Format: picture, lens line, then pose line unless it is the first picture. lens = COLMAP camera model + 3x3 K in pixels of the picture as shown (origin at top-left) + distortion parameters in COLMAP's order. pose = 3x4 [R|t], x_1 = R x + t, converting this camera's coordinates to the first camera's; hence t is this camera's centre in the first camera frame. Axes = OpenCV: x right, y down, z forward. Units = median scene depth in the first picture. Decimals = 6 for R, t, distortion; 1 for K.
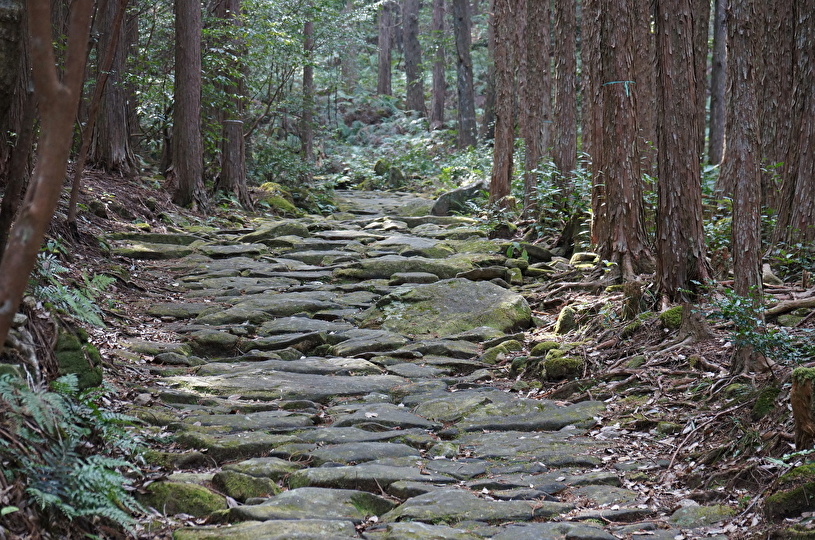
lens RADIAL K [[2459.8, 0, 407.5], [0, 2459.8, 269.8], [0, 0, 1]] dist [-0.012657, 0.000000]
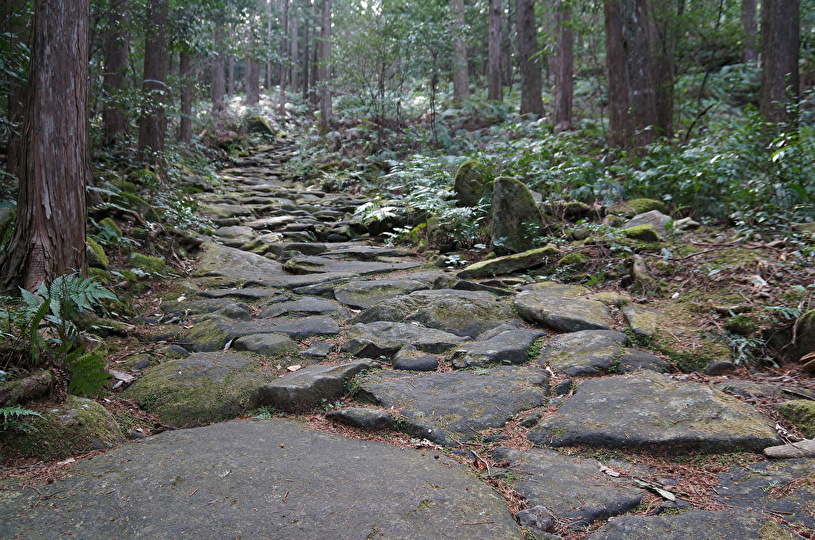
lens RADIAL K [[728.0, 0, 407.8], [0, 728.0, 269.7], [0, 0, 1]] dist [-0.002913, -0.000455]
pose [[0.990331, -0.002274, -0.138704, -0.004434], [0.012120, 0.997461, 0.070182, -0.031359], [0.138193, -0.071185, 0.987844, 0.768327]]
